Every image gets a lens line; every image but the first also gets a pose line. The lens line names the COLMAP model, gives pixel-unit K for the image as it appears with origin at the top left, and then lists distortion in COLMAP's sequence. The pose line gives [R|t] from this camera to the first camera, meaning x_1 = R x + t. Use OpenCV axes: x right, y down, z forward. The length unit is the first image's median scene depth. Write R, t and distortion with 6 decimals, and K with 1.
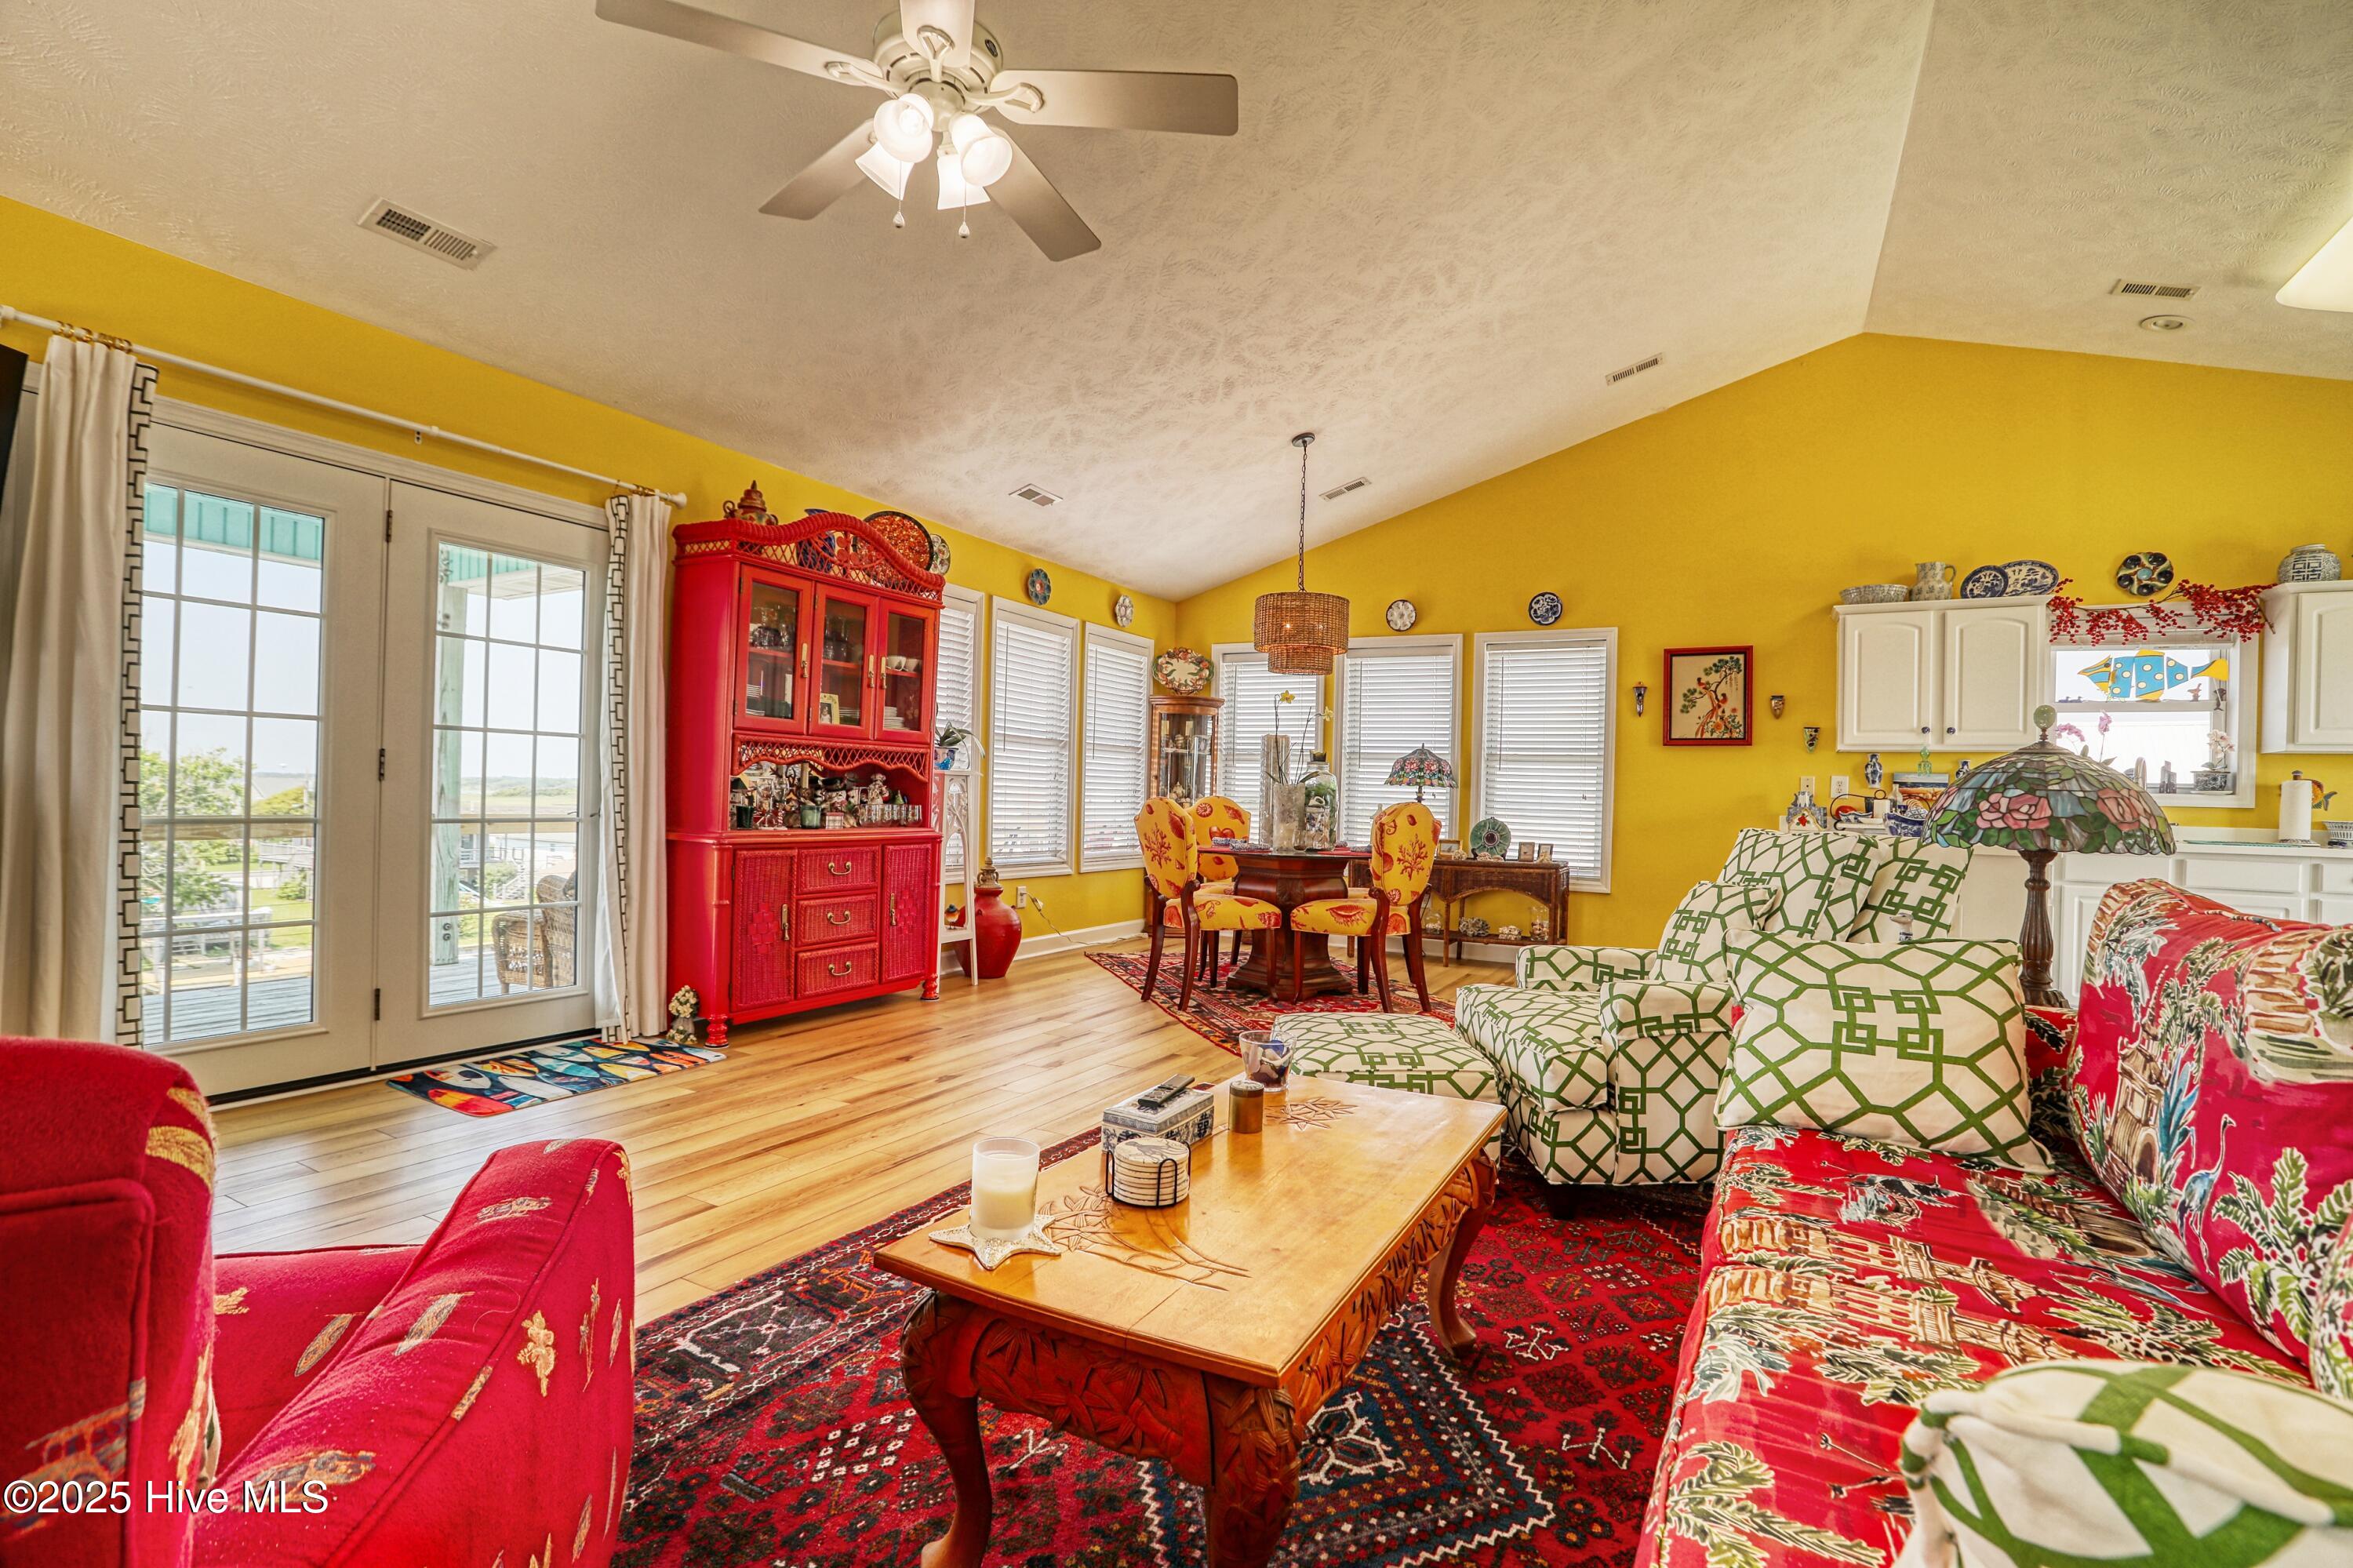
lens RADIAL K [[1070.9, 0, 1176.4], [0, 1070.9, 793.5], [0, 0, 1]] dist [-0.063632, 0.026767]
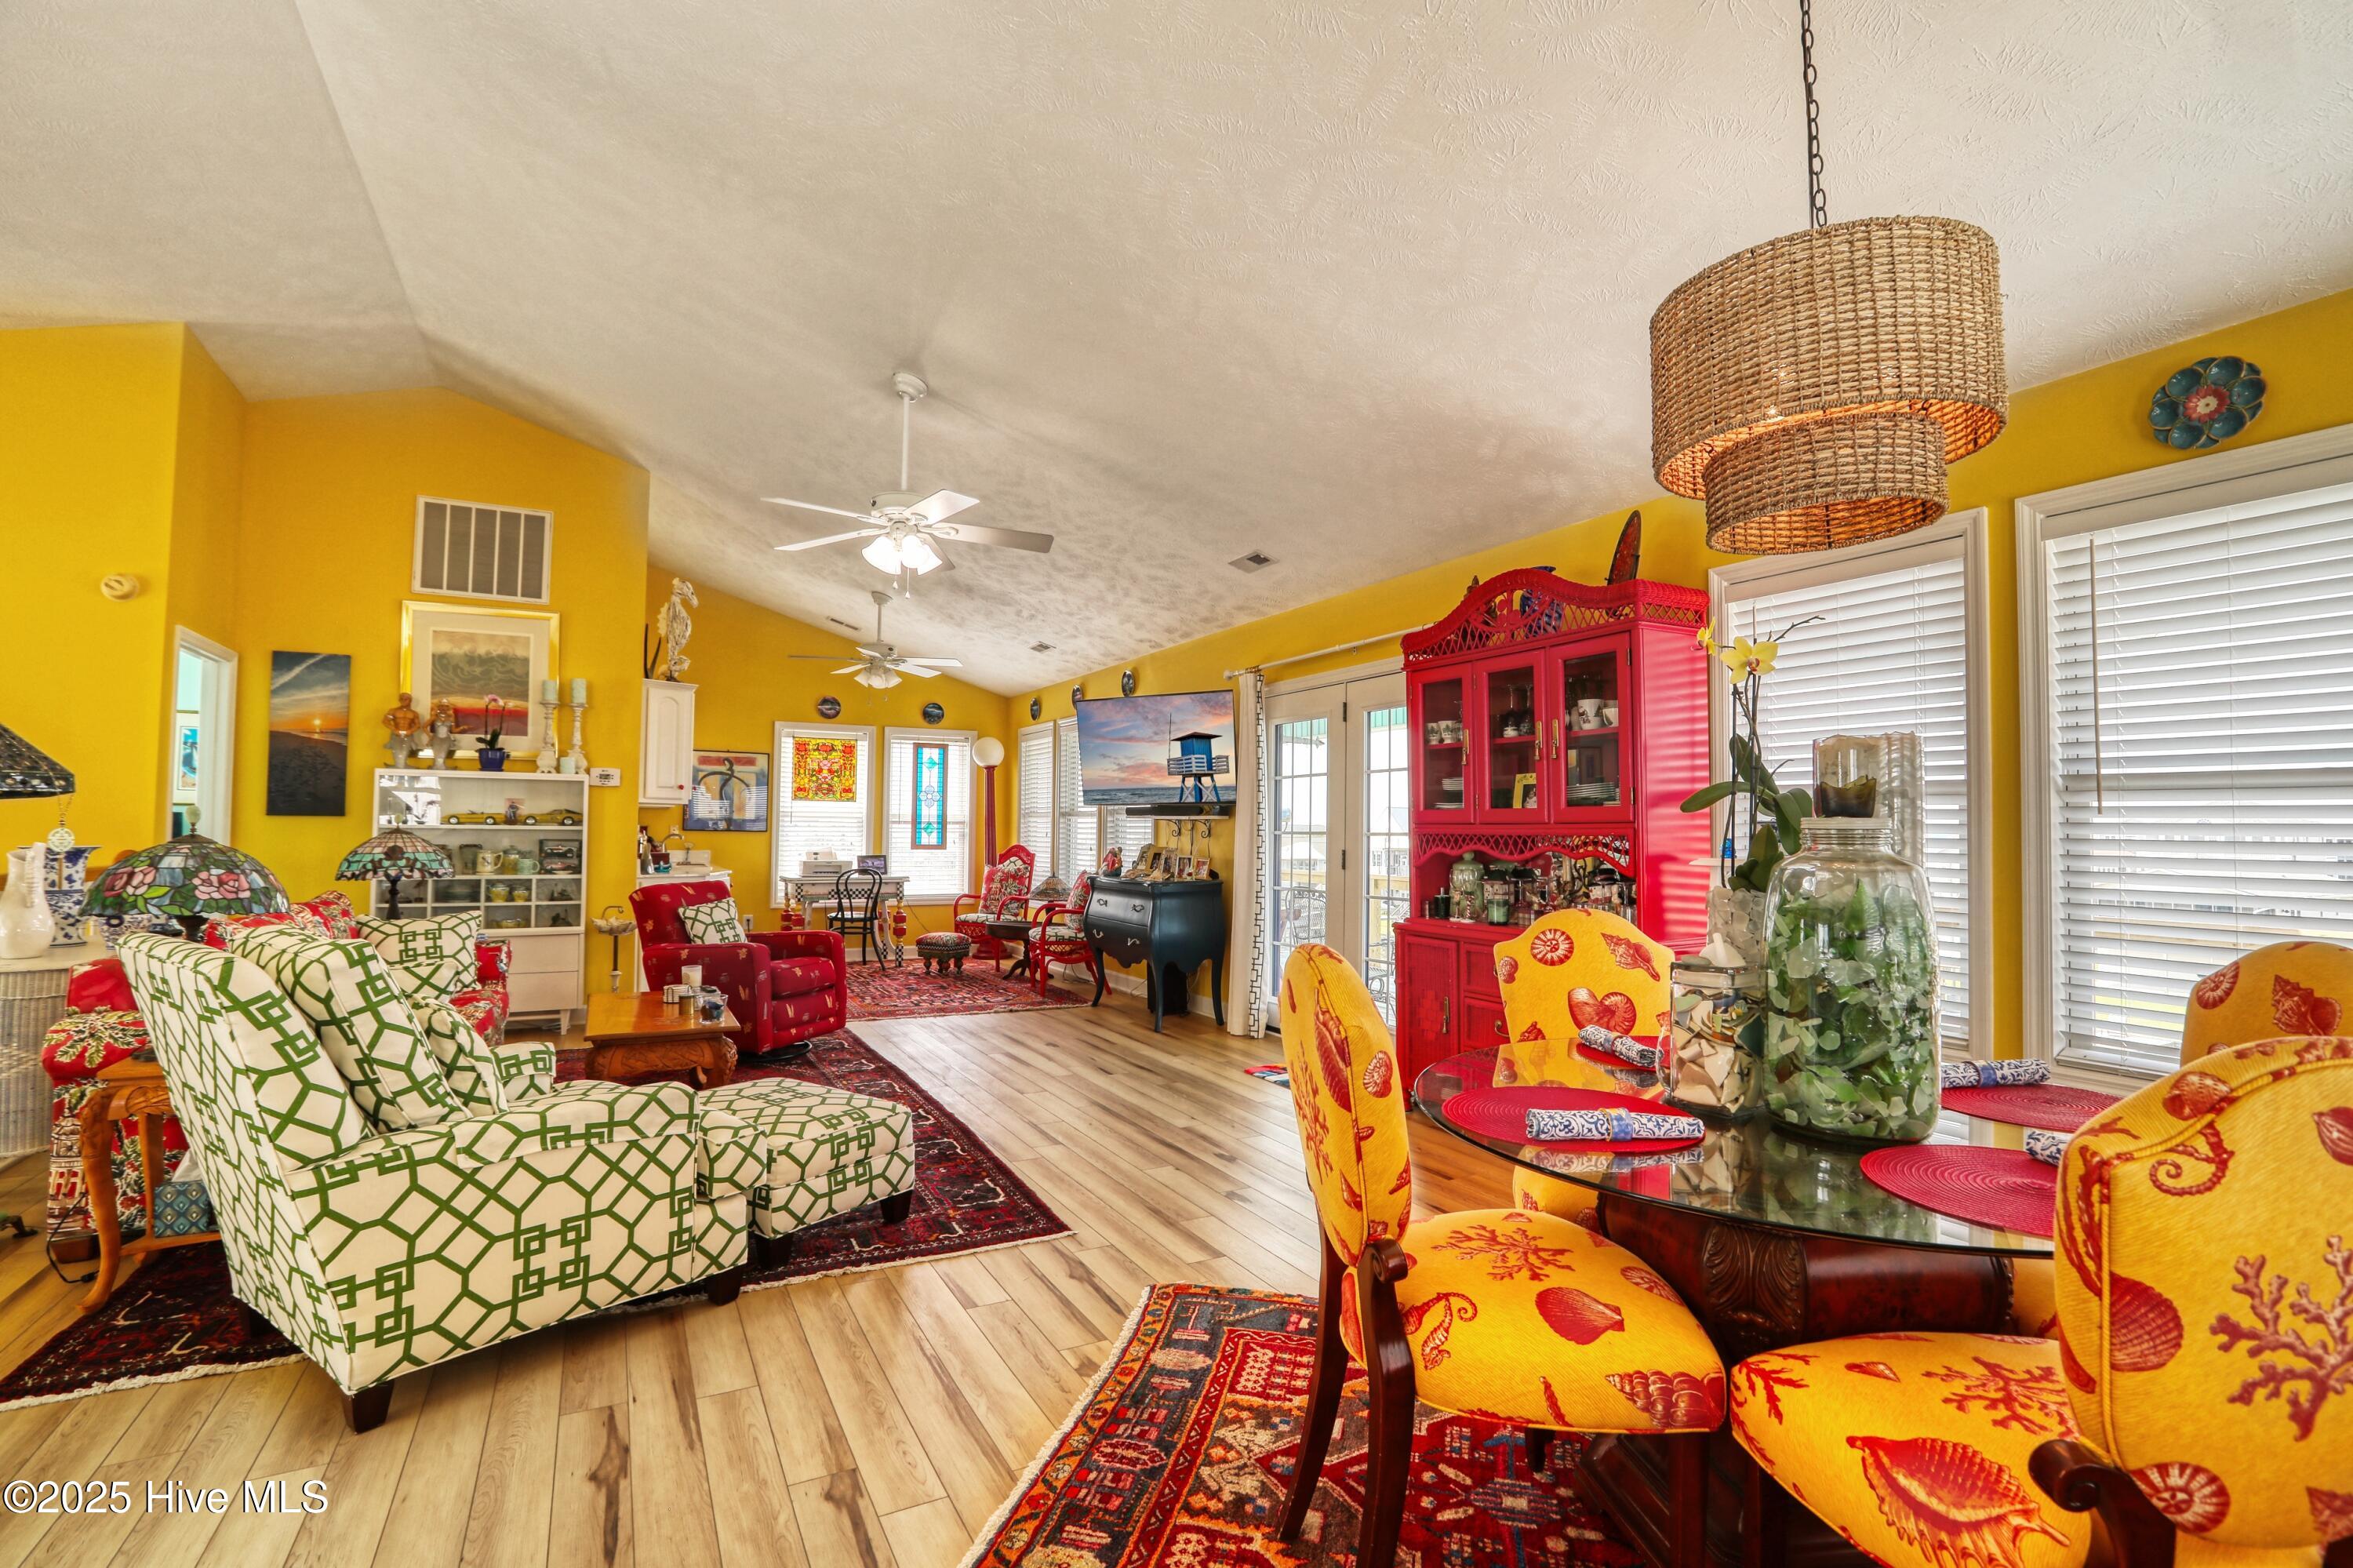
lens RADIAL K [[1070.9, 0, 1176.4], [0, 1070.9, 793.5], [0, 0, 1]] dist [-0.063632, 0.026767]
pose [[-0.541003, -0.059051, -0.838945, 0.473210], [-0.018025, 0.998117, -0.058631, -0.017568], [0.840828, -0.016597, -0.541049, 1.031708]]
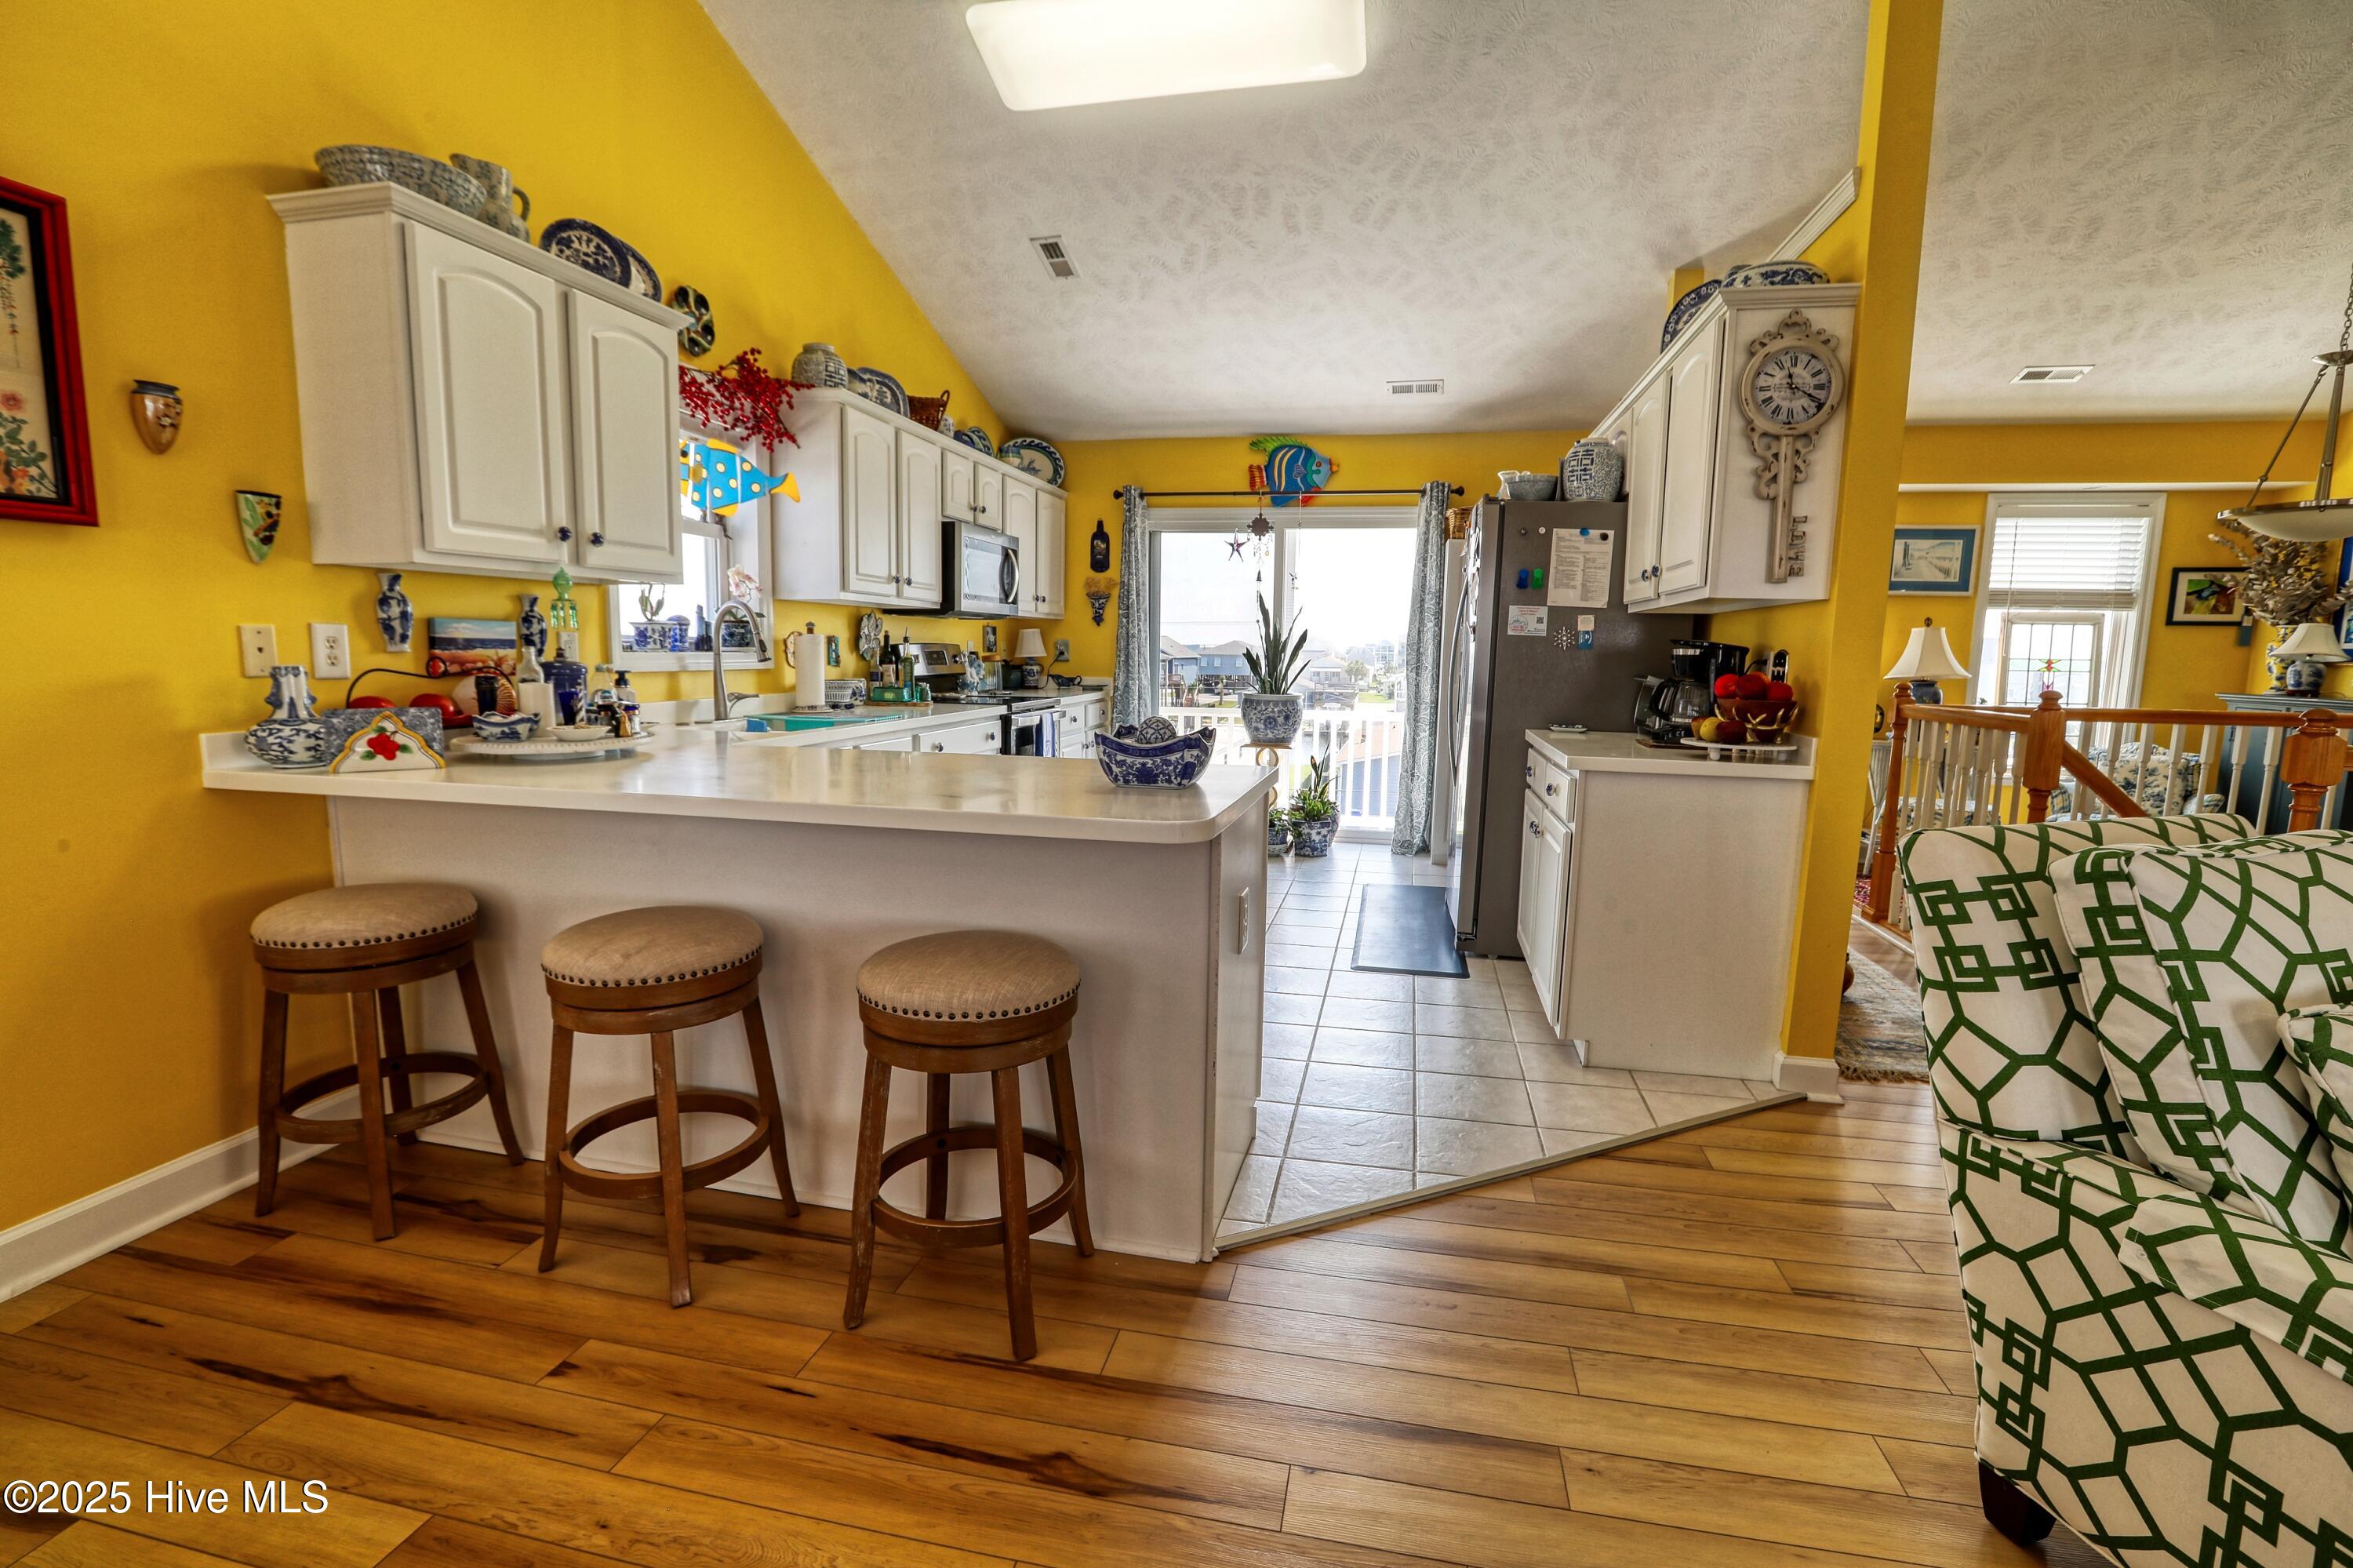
lens RADIAL K [[1063.6, 0, 1171.6], [0, 1063.6, 796.2], [0, 0, 1]] dist [-0.058033, 0.023266]
pose [[-0.287530, -0.162734, 0.943845, 0.154746], [-0.025604, 0.986414, 0.162274, -0.025657], [-0.957429, 0.022492, -0.287790, 0.855375]]
